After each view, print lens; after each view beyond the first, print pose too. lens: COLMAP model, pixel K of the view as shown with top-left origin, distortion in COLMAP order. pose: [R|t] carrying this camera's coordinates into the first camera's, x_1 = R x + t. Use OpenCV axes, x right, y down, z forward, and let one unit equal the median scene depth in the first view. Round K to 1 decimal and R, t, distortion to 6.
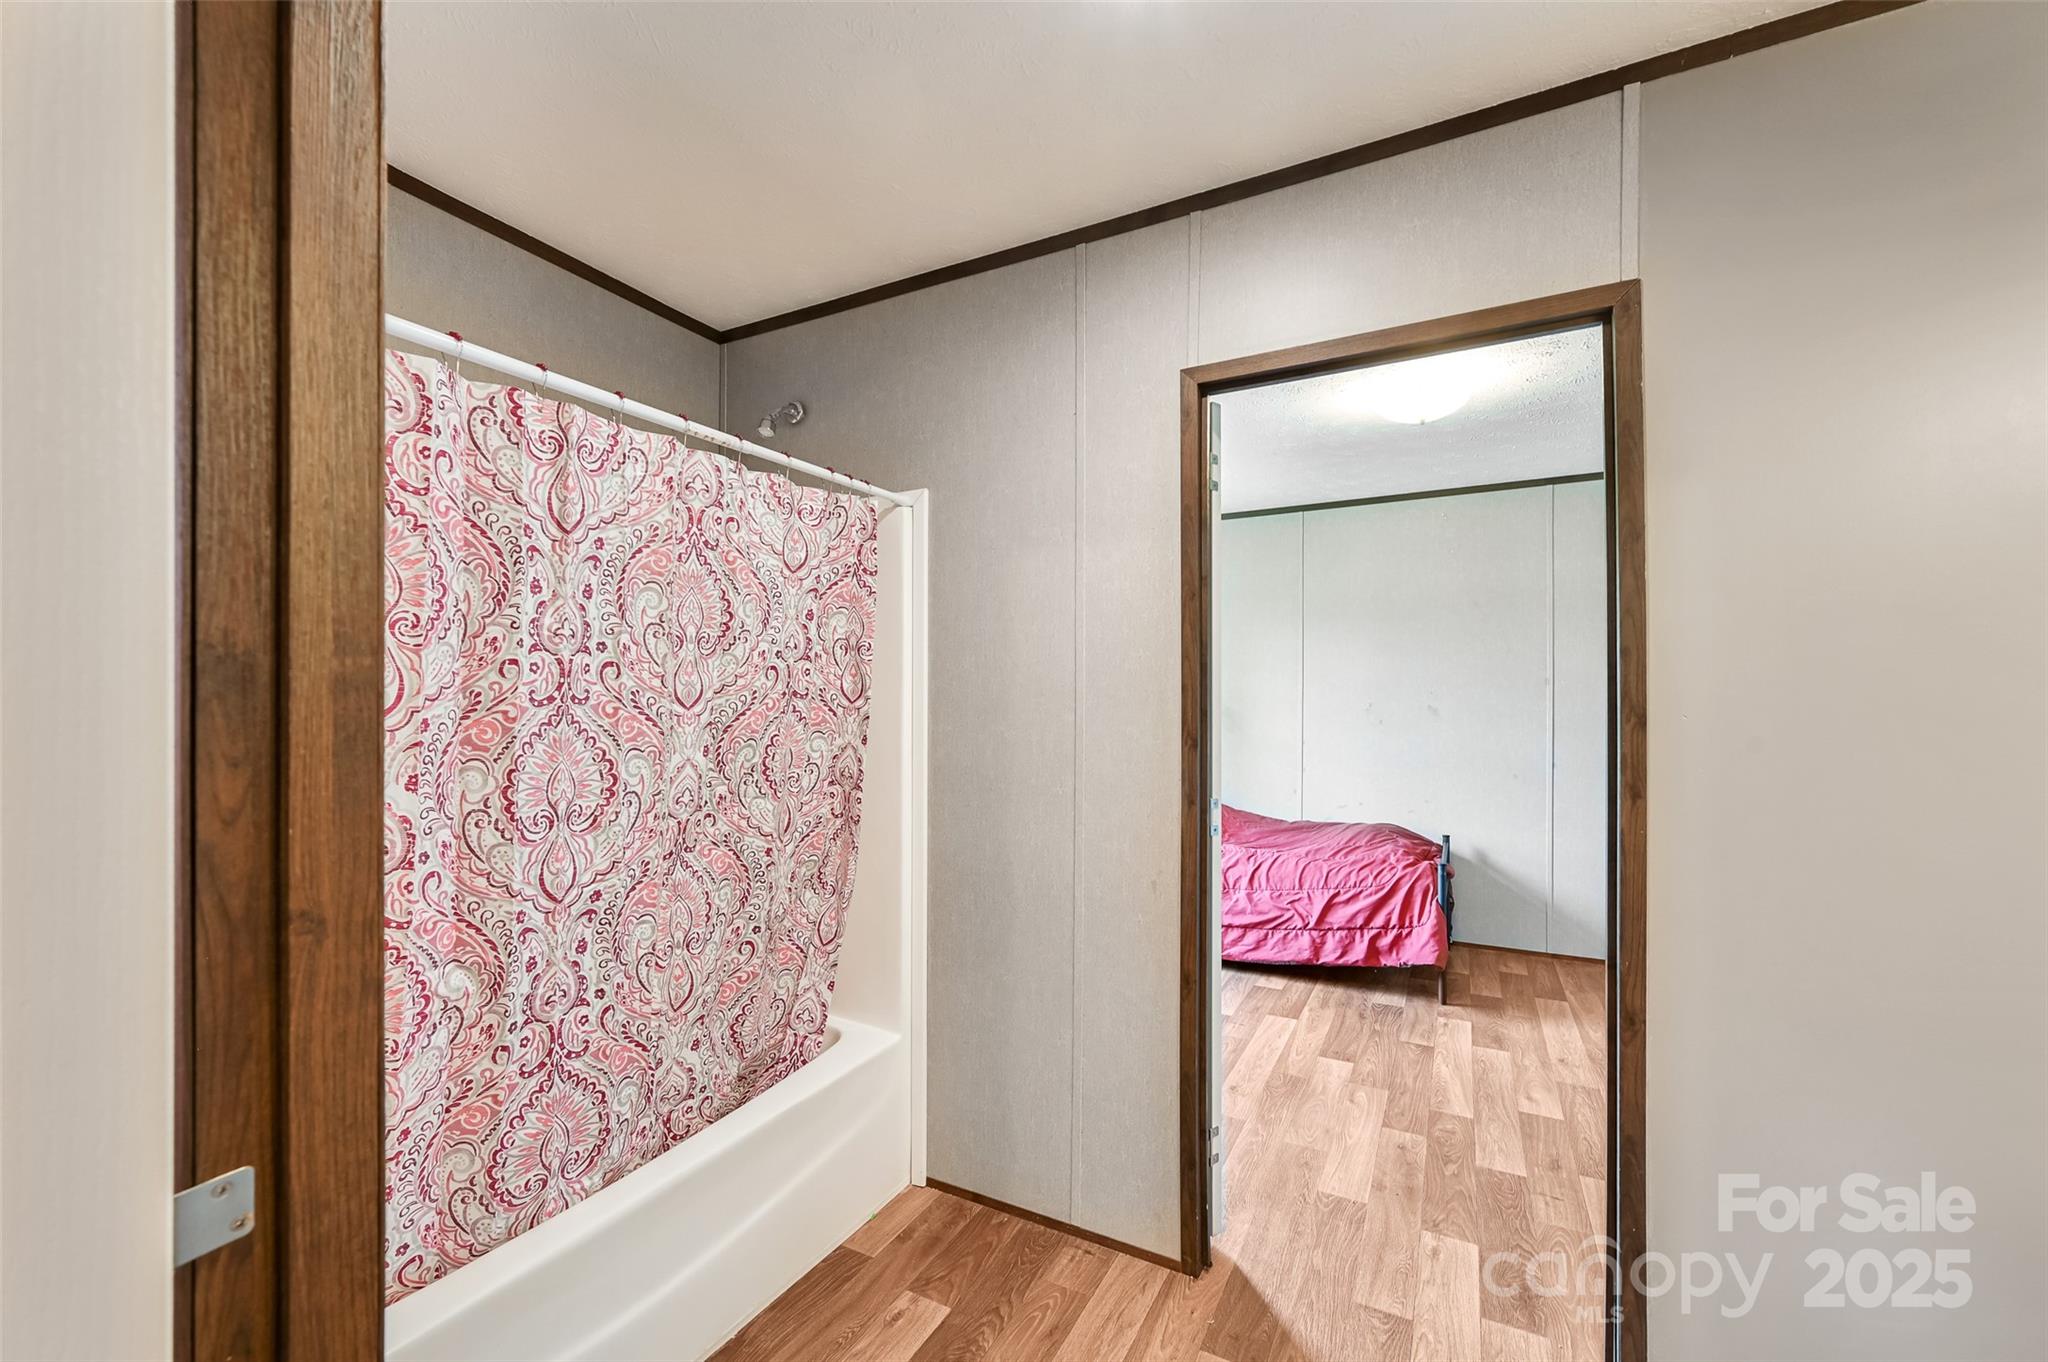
lens RADIAL K [[836.4, 0, 1012.9], [0, 836.4, 697.0], [0, 0, 1]] dist [0.002004, -0.000308]
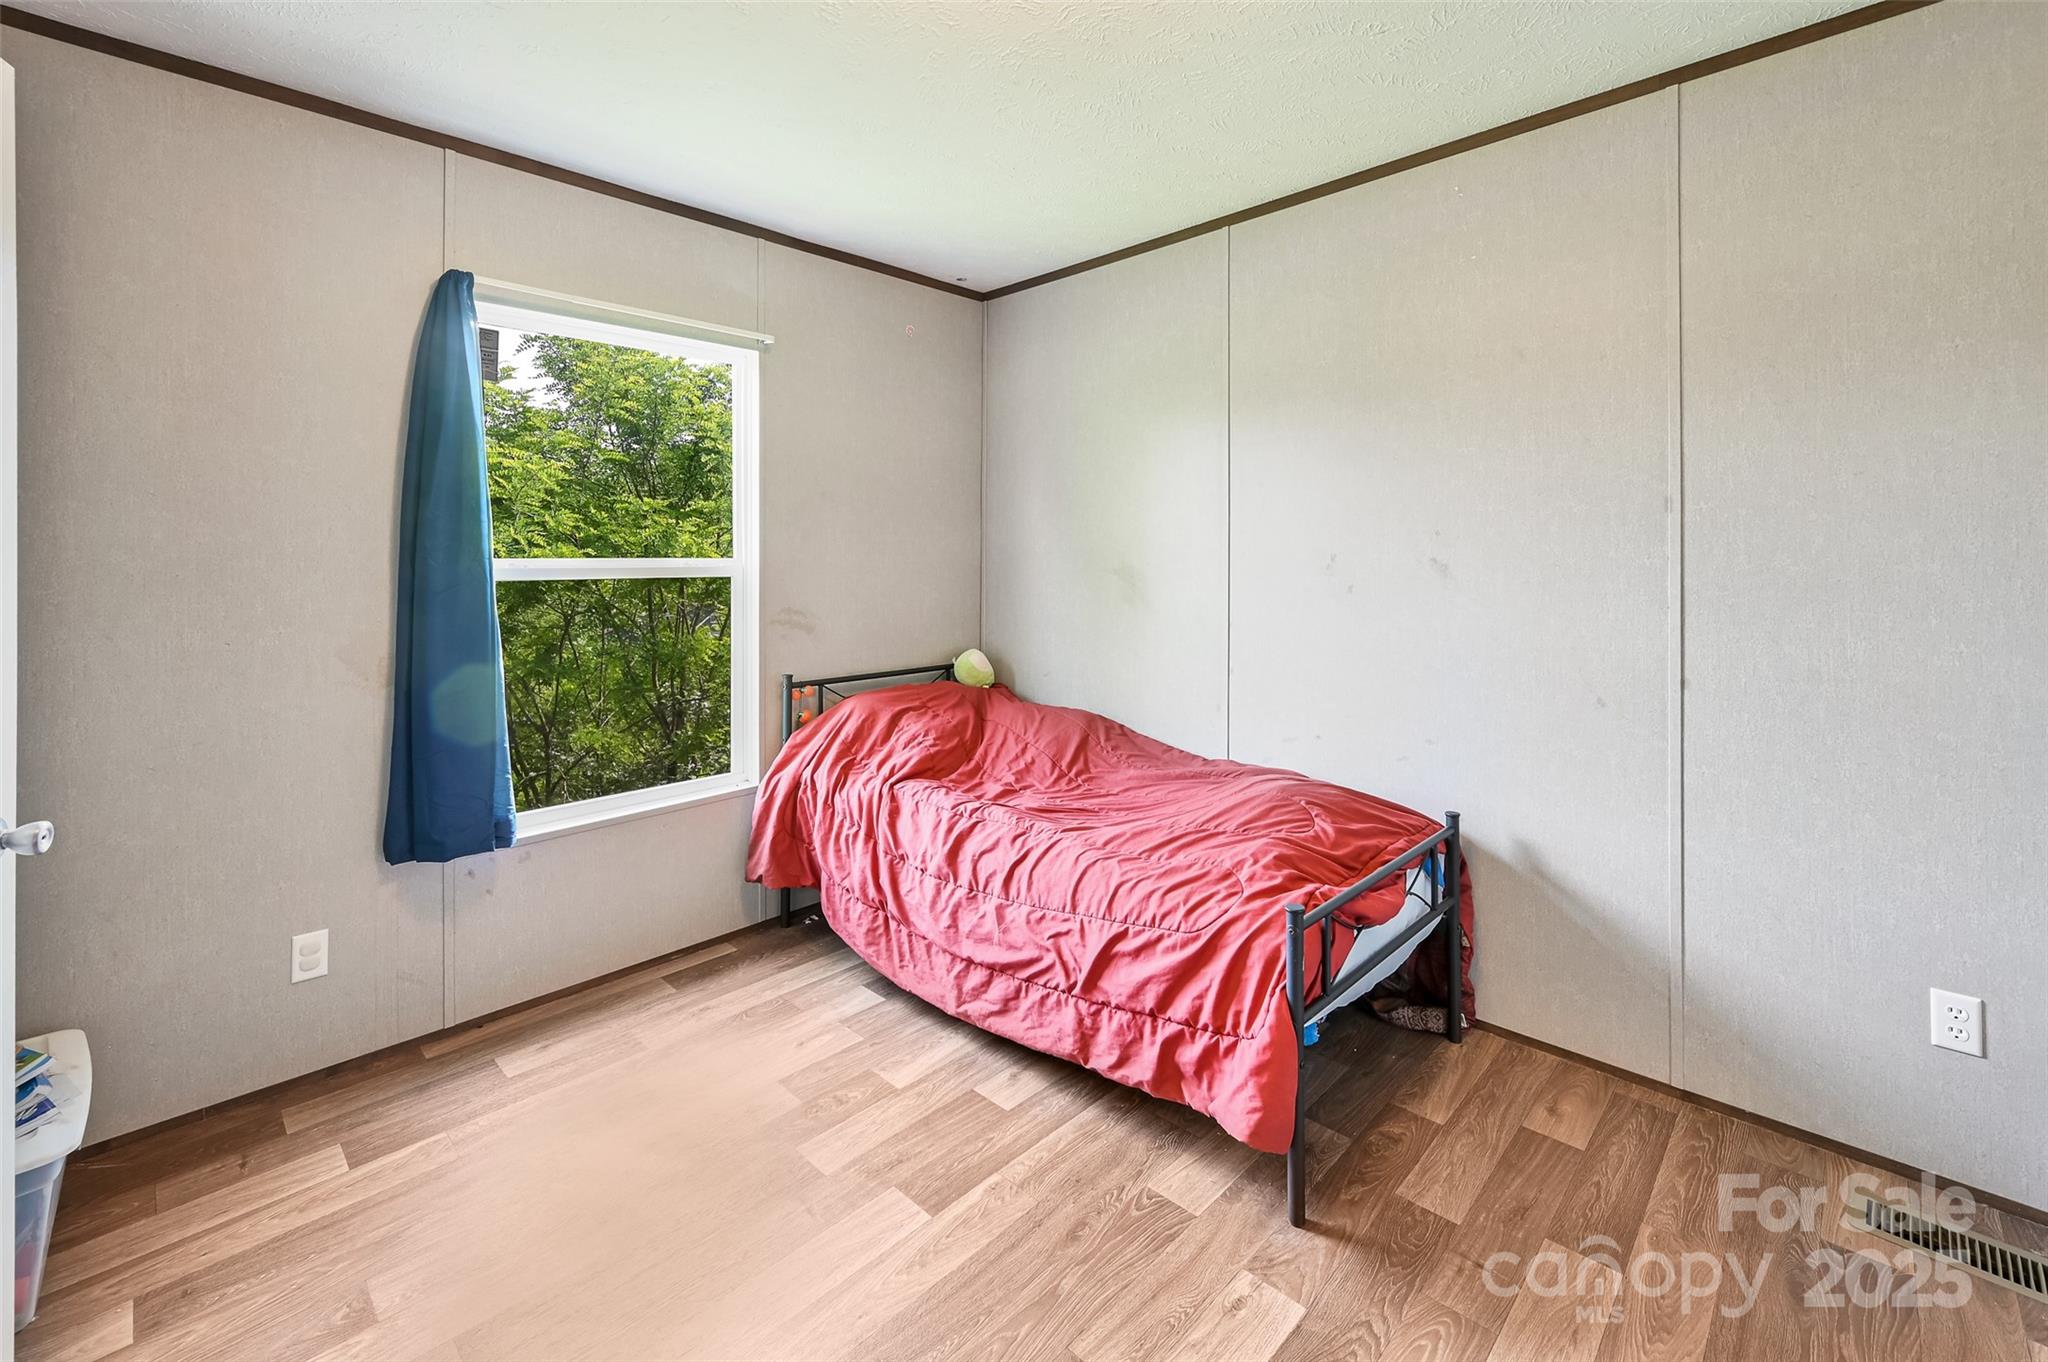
lens RADIAL K [[836.4, 0, 1060.8], [0, 836.4, 562.3], [0, 0, 1]] dist [0.002004, -0.000308]
pose [[0.959080, -0.013678, -0.282805, 0.501576], [0.014472, 0.999895, 0.000719, 0.010982], [0.282766, -0.004782, 0.959177, 0.512956]]
